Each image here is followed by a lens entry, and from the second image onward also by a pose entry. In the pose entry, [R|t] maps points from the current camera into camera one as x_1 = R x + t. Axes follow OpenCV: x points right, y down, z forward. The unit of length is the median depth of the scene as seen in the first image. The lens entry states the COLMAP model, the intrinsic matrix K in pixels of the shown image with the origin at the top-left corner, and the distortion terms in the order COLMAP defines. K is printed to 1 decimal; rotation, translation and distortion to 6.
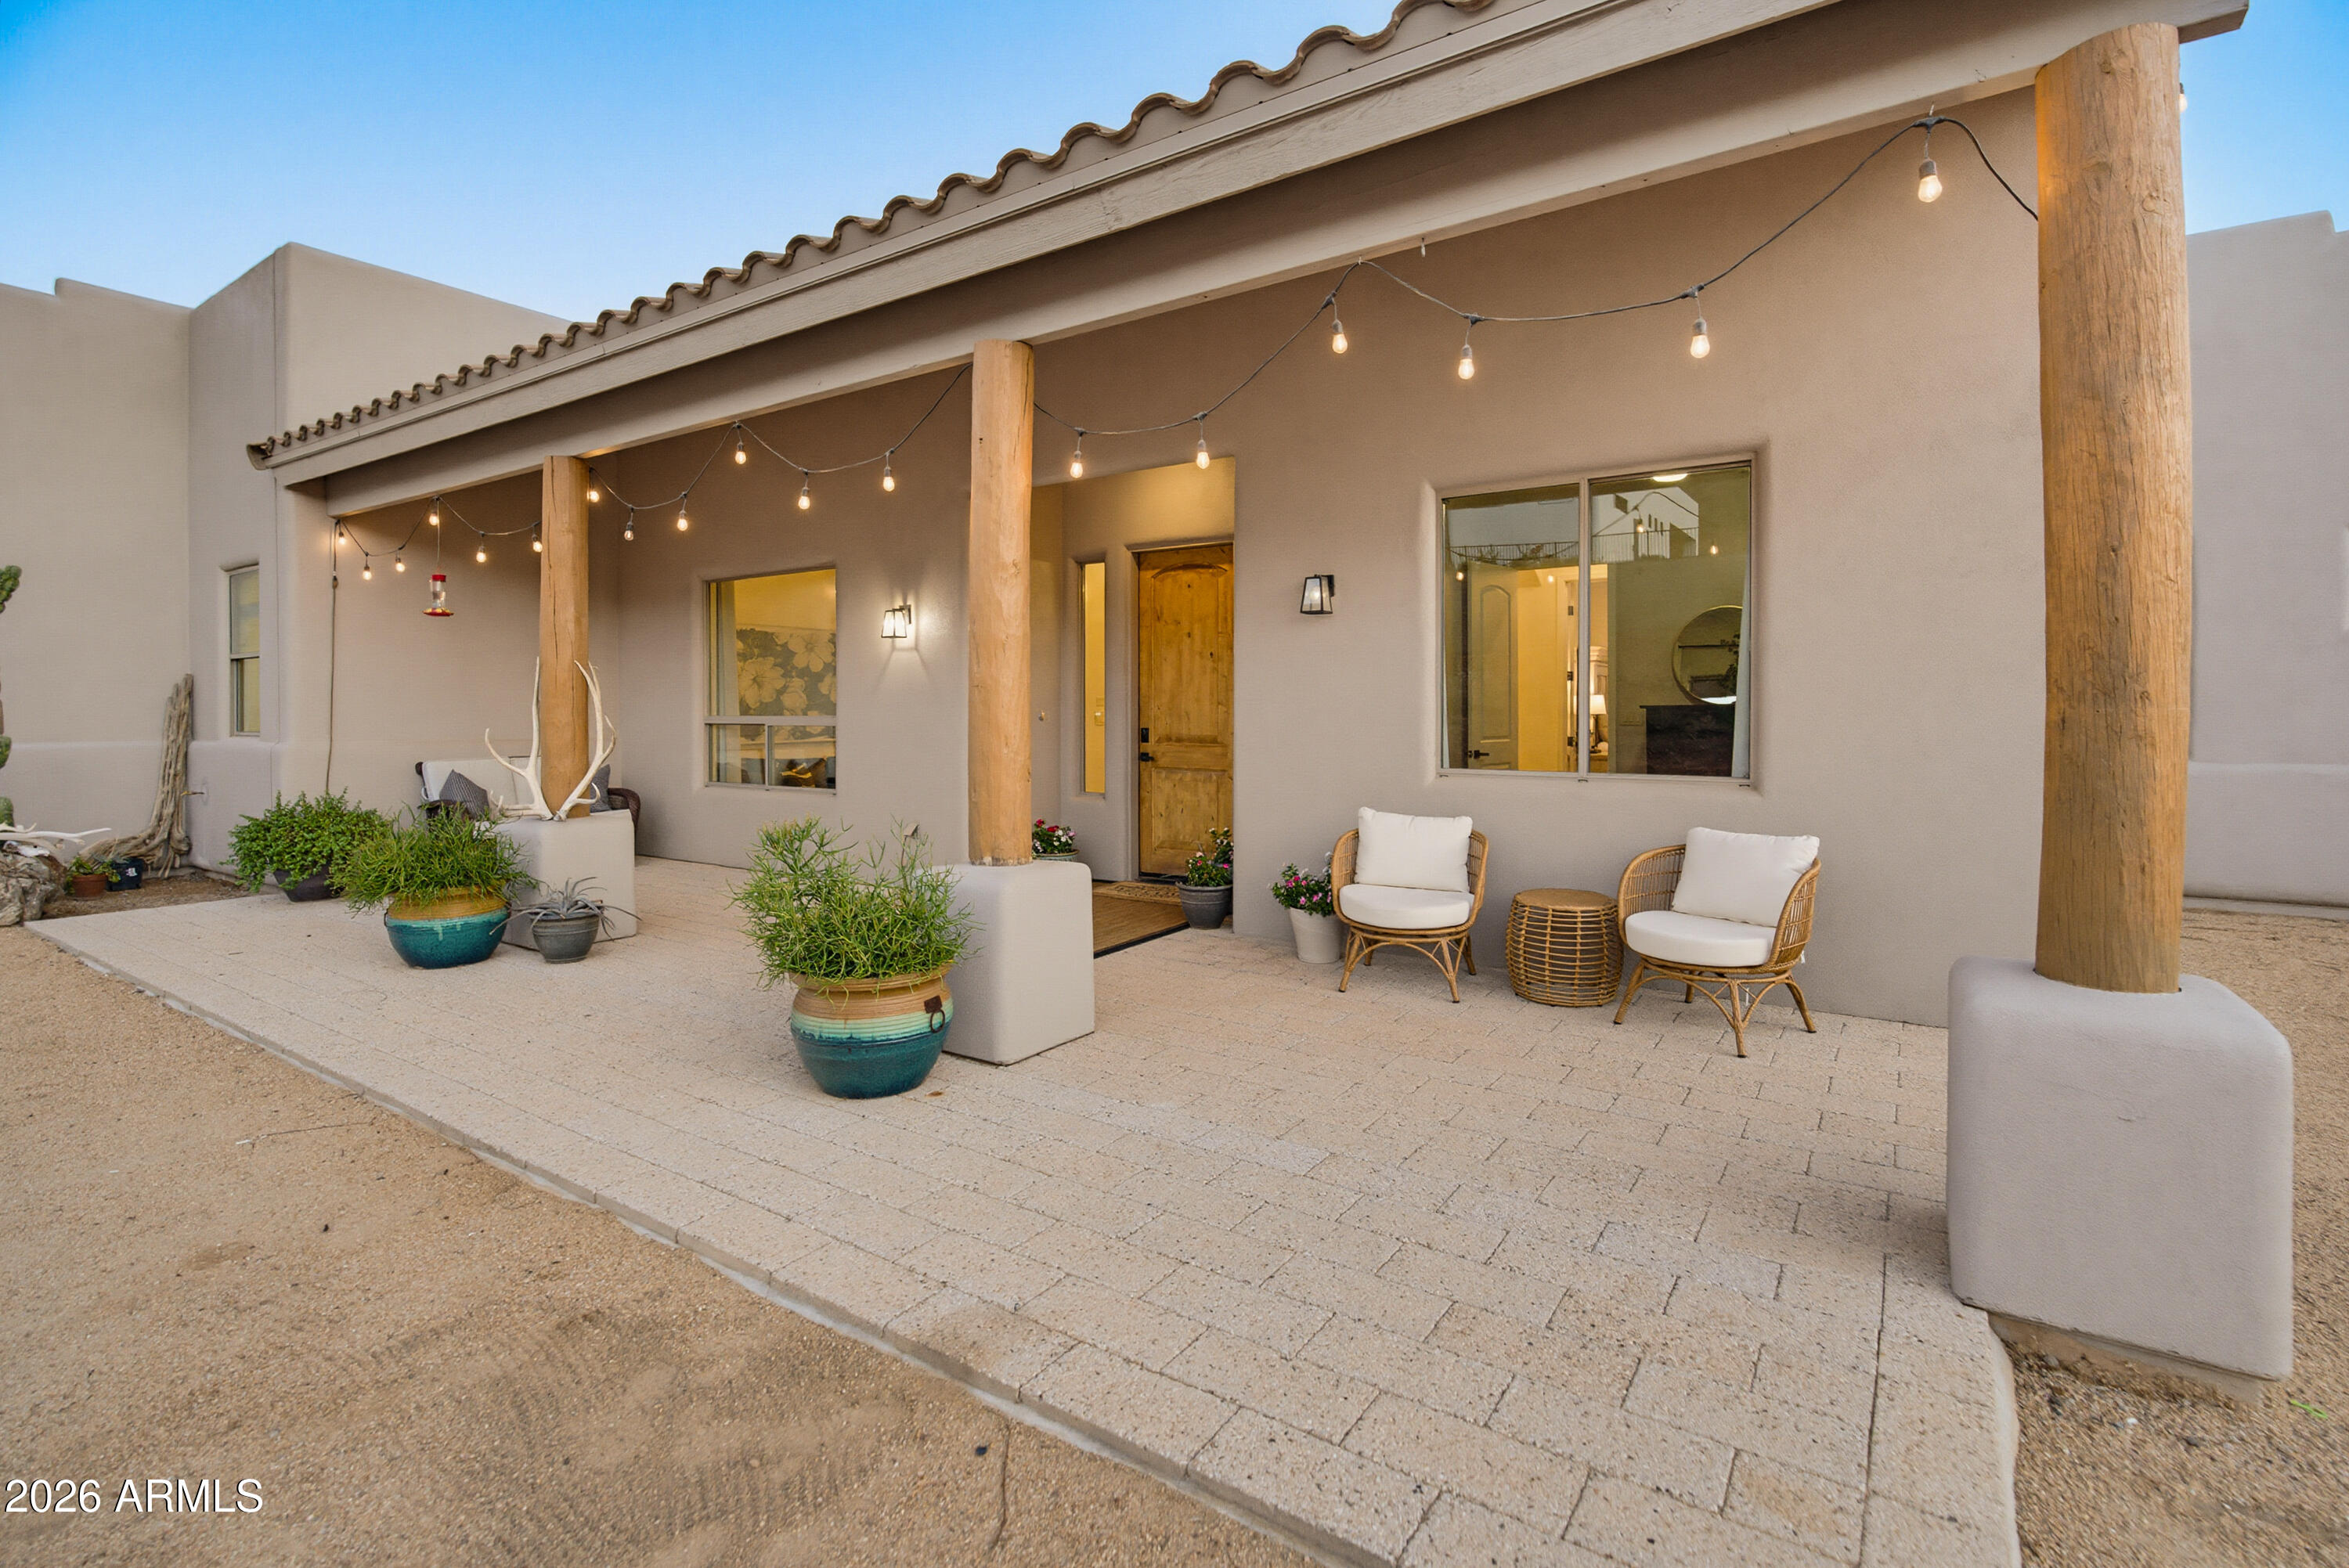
lens RADIAL K [[1112.4, 0, 1176.2], [0, 1112.4, 709.9], [0, 0, 1]] dist [0.033161, 0.000043]
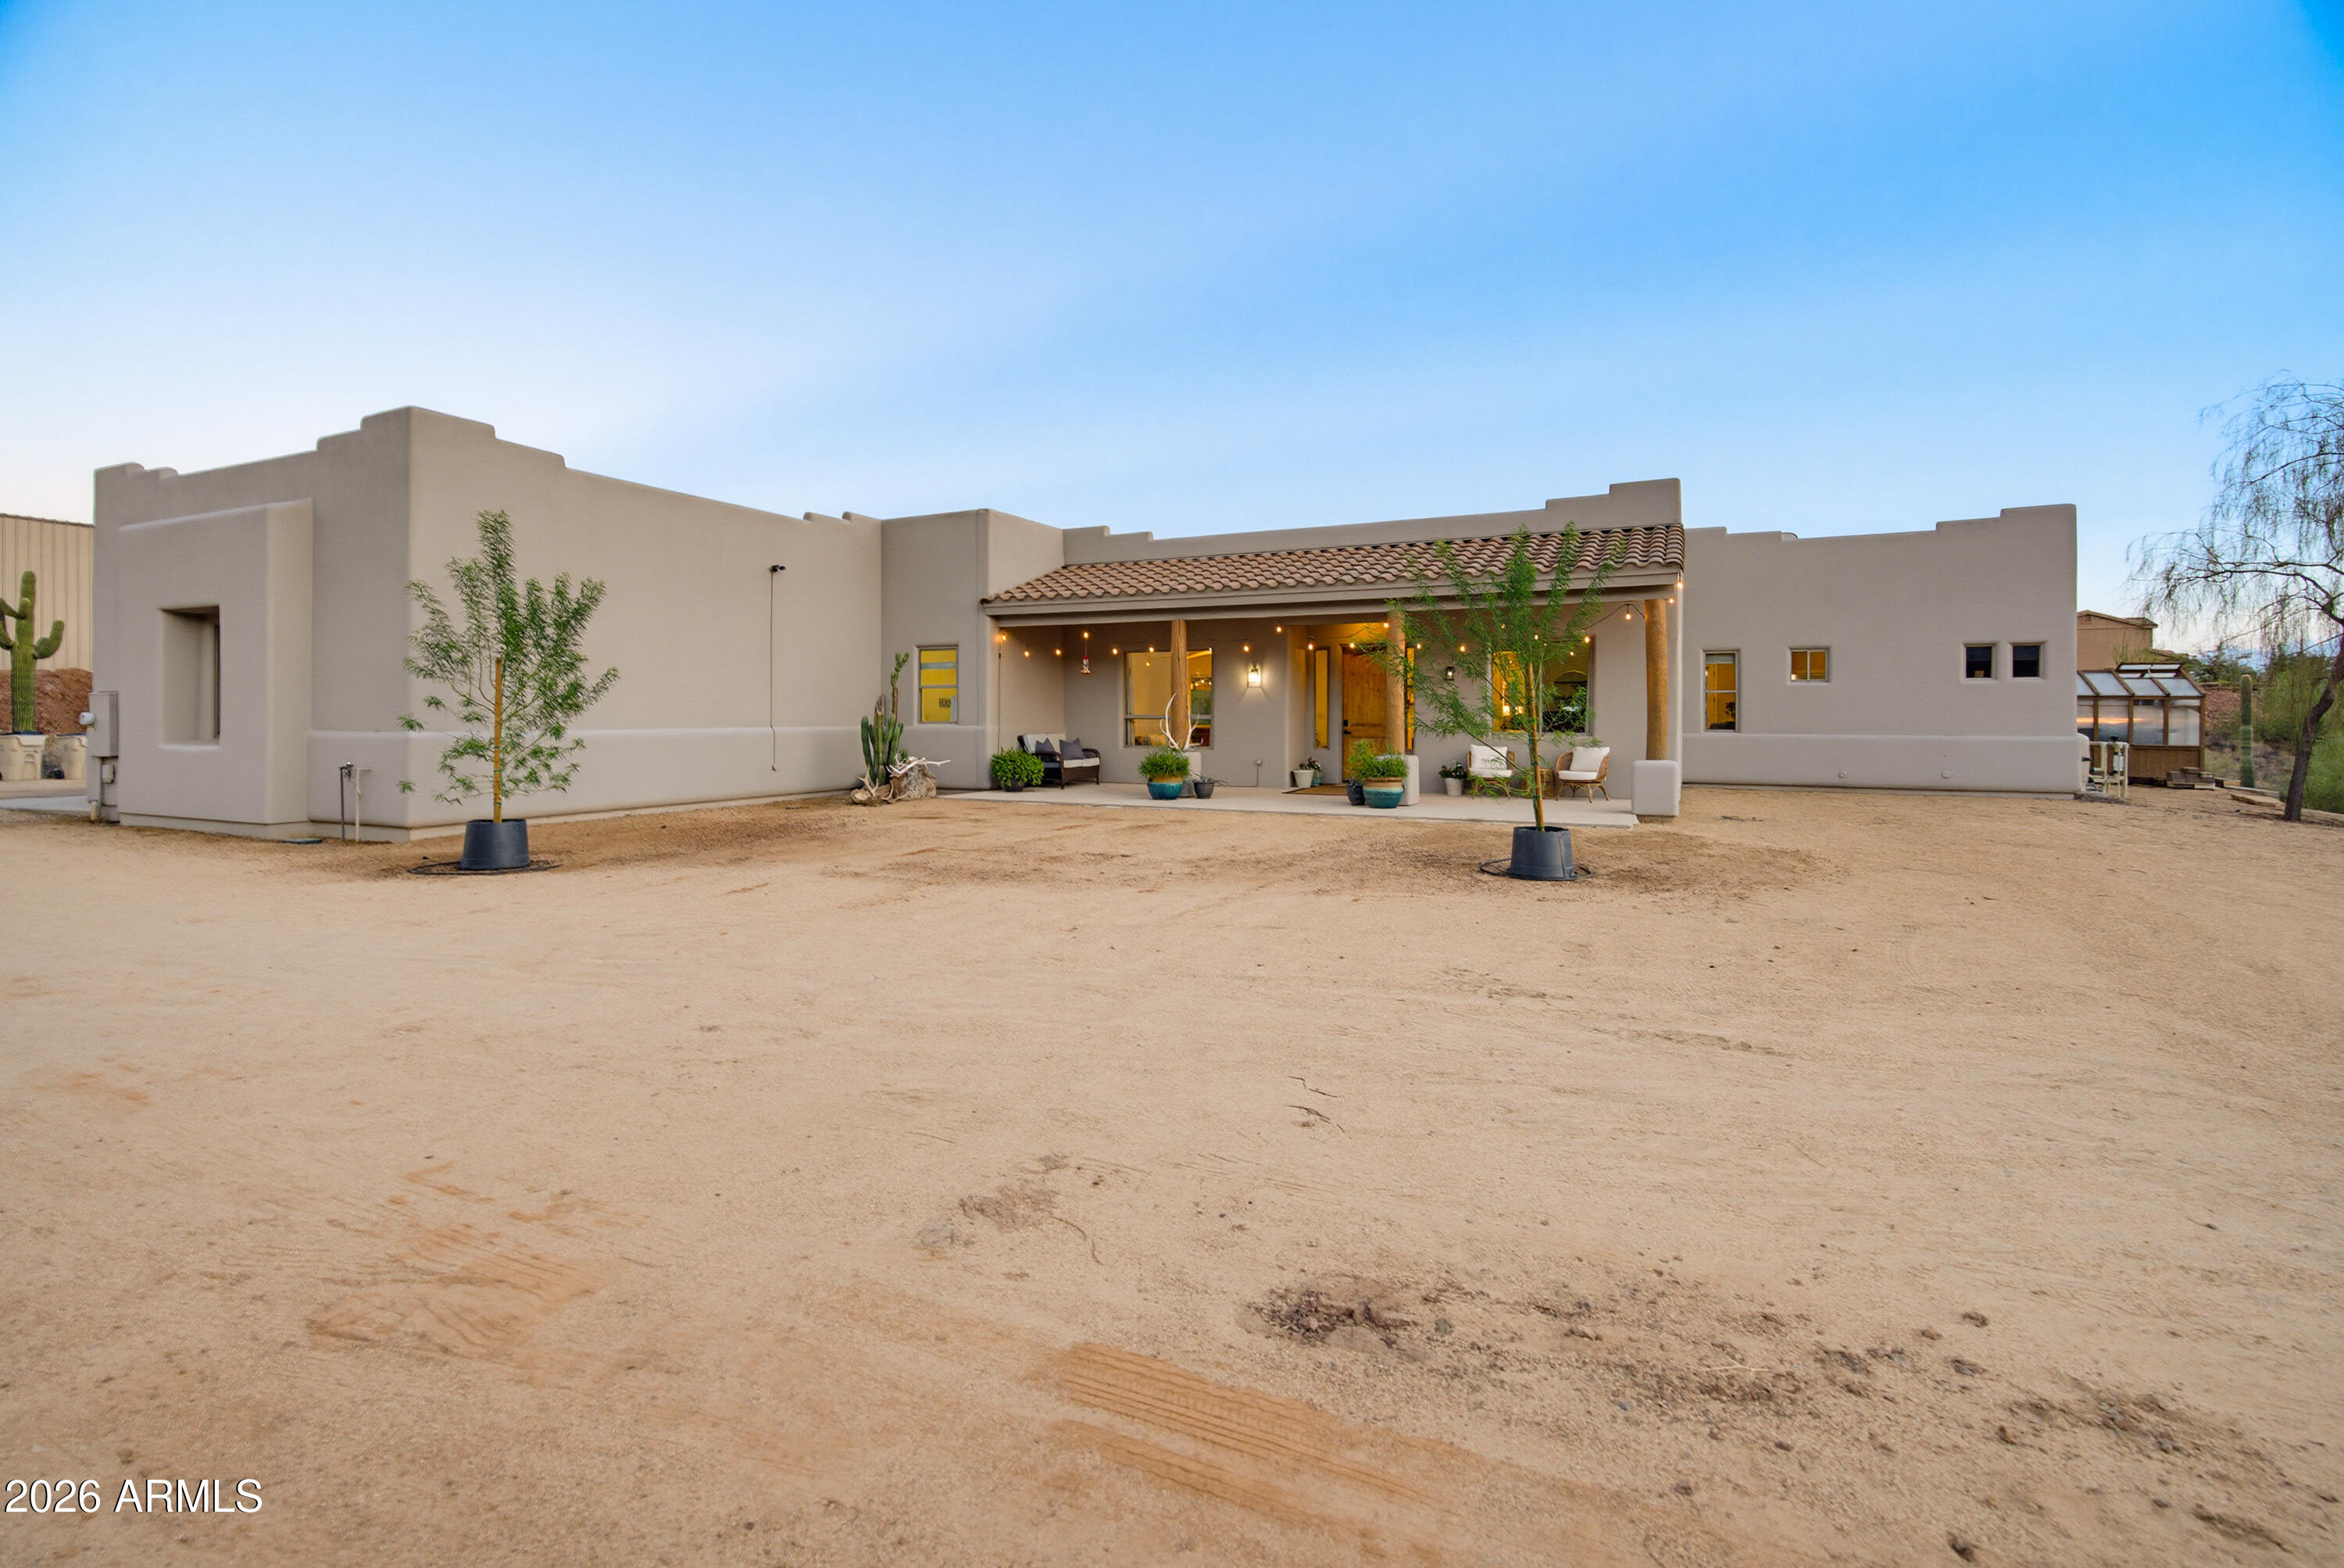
lens RADIAL K [[1110.1, 0, 1173.7], [0, 1110.1, 710.0], [0, 0, 1]] dist [0.033161, 0.000043]
pose [[0.987311, 0.001788, 0.158786, -0.797101], [-0.001469, 0.999997, -0.002124, 0.000390], [-0.158789, 0.001863, 0.987311, -1.339721]]
